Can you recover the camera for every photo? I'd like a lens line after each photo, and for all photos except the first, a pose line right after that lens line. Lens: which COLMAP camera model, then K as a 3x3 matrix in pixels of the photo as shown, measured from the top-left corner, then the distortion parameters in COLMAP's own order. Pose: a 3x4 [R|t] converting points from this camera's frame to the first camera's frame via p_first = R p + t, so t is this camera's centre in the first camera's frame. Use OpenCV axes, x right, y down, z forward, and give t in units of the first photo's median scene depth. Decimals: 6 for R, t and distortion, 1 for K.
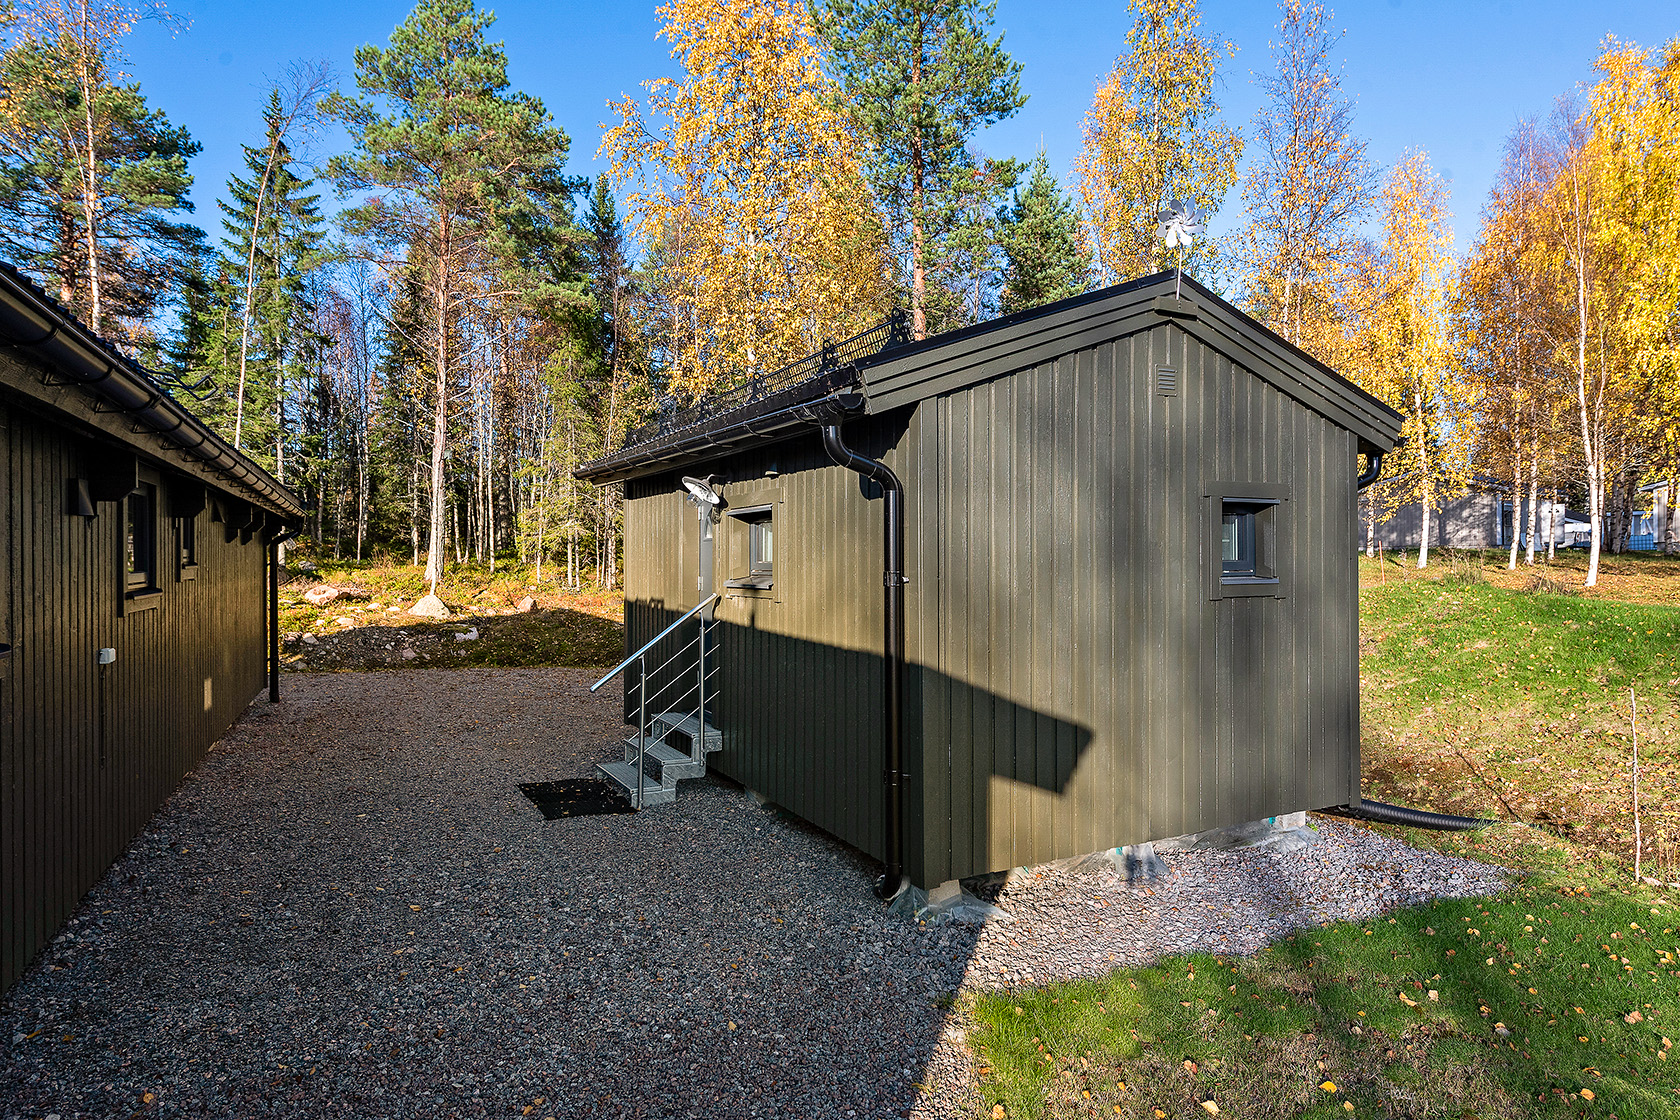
lens RADIAL K [[938.8, 0, 840.0], [0, 938.8, 560.0], [0, 0, 1]] dist [0.003198, 0.000954]
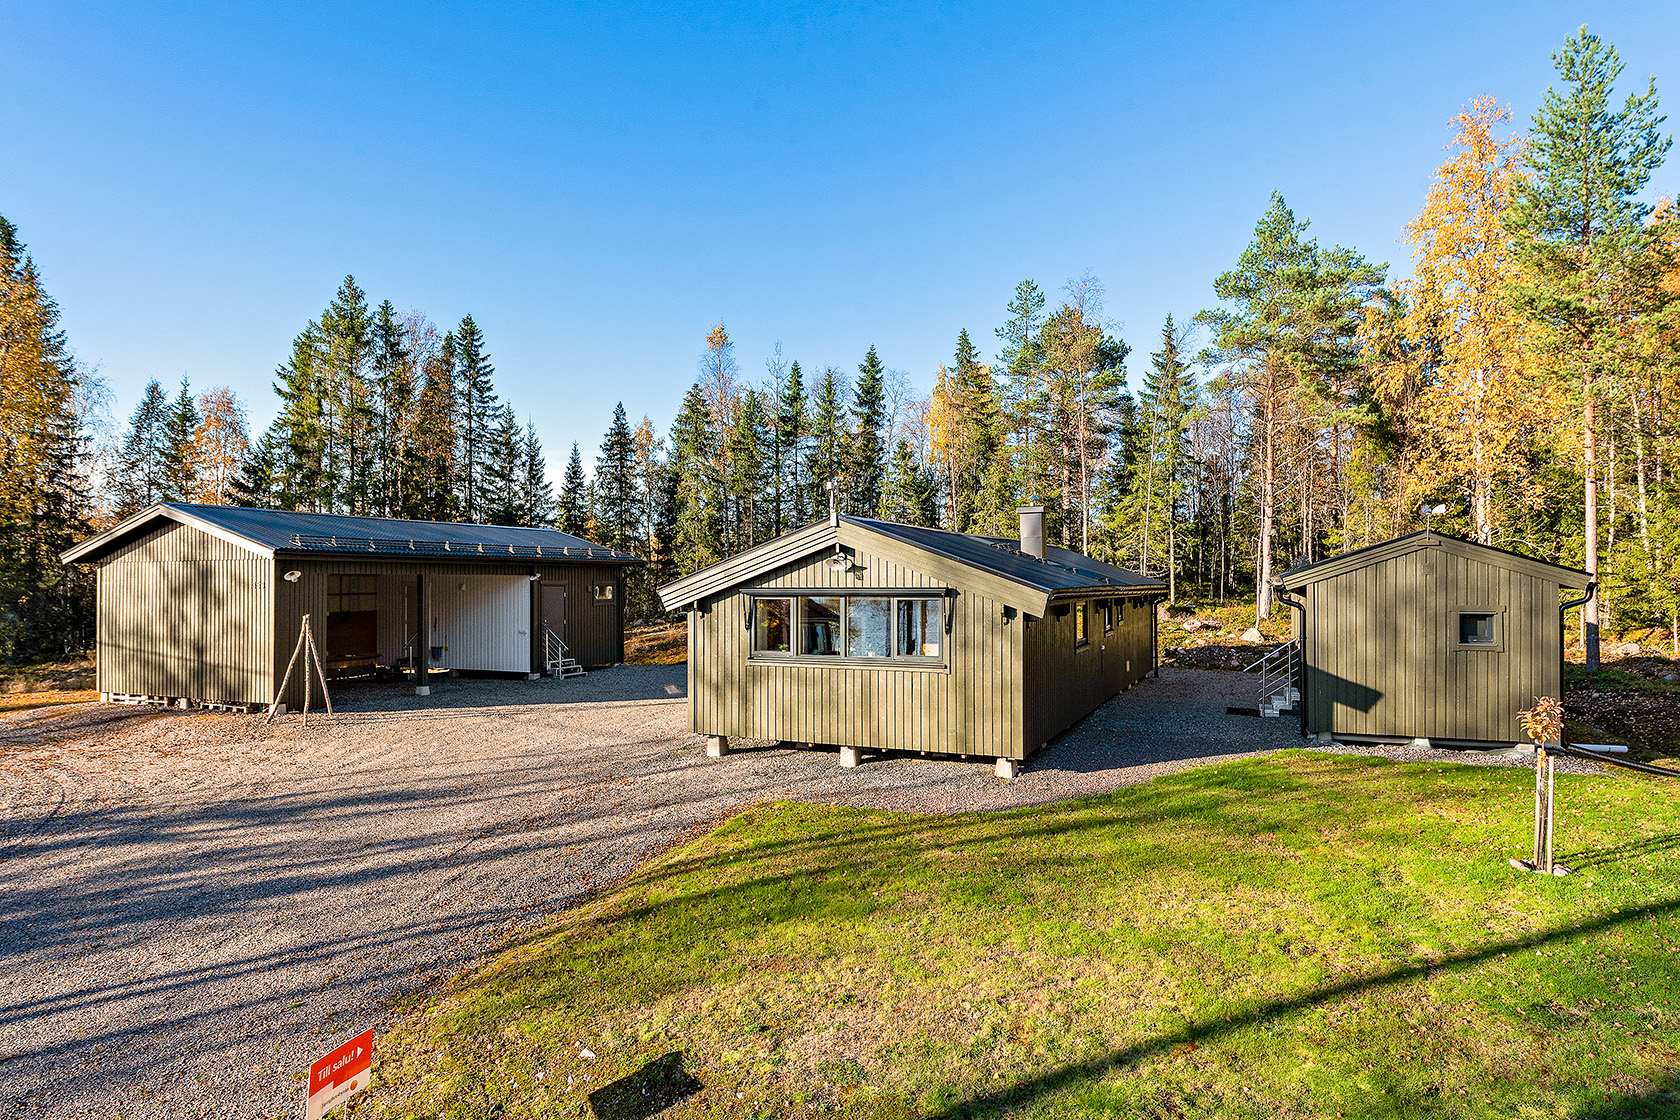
lens RADIAL K [[936.0, 0, 840.0], [0, 936.0, 560.0], [0, 0, 1]] dist [0.002809, -0.015007]
pose [[0.618501, -0.013789, -0.785663, 0.386008], [-0.004829, 0.999760, -0.021348, -0.041243], [0.785769, 0.016998, 0.618287, -0.544661]]
